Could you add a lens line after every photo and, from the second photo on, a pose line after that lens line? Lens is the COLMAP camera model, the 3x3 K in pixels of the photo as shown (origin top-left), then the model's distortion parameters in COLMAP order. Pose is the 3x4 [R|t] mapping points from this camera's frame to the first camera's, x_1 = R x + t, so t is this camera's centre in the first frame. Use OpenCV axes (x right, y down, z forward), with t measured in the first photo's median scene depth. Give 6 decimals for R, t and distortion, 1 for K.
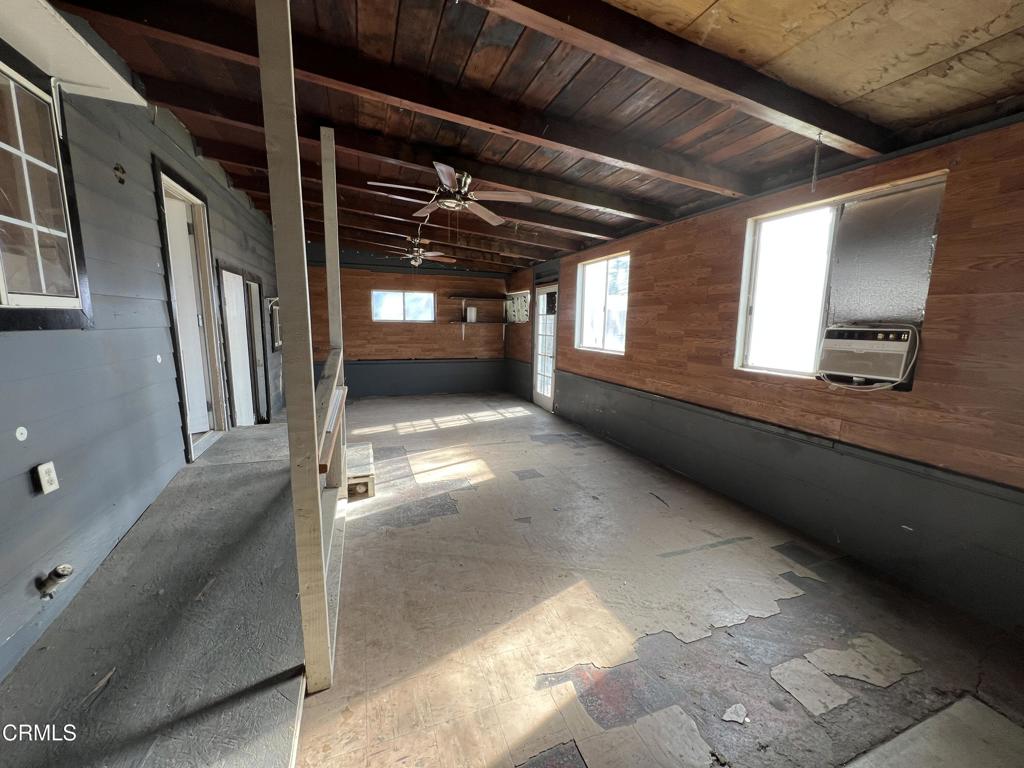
lens RADIAL K [[408.7, 0, 511.8], [0, 408.7, 382.4], [0, 0, 1]] dist [-0.002019, -0.000123]
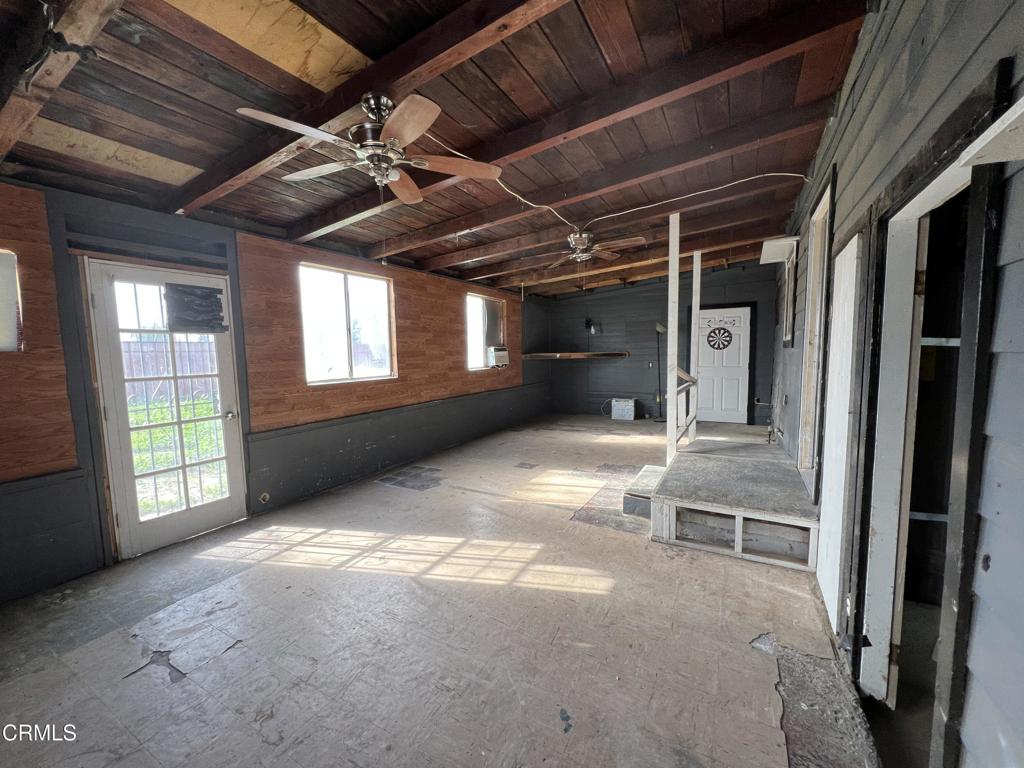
lens RADIAL K [[408.7, 0, 512.8], [0, 408.7, 387.3], [0, 0, 1]] dist [-0.002019, -0.000123]
pose [[-0.653079, -0.072498, 0.753812, -0.747660], [0.120202, 0.972864, 0.197705, -0.227342], [-0.747689, 0.219727, -0.626642, 1.529218]]
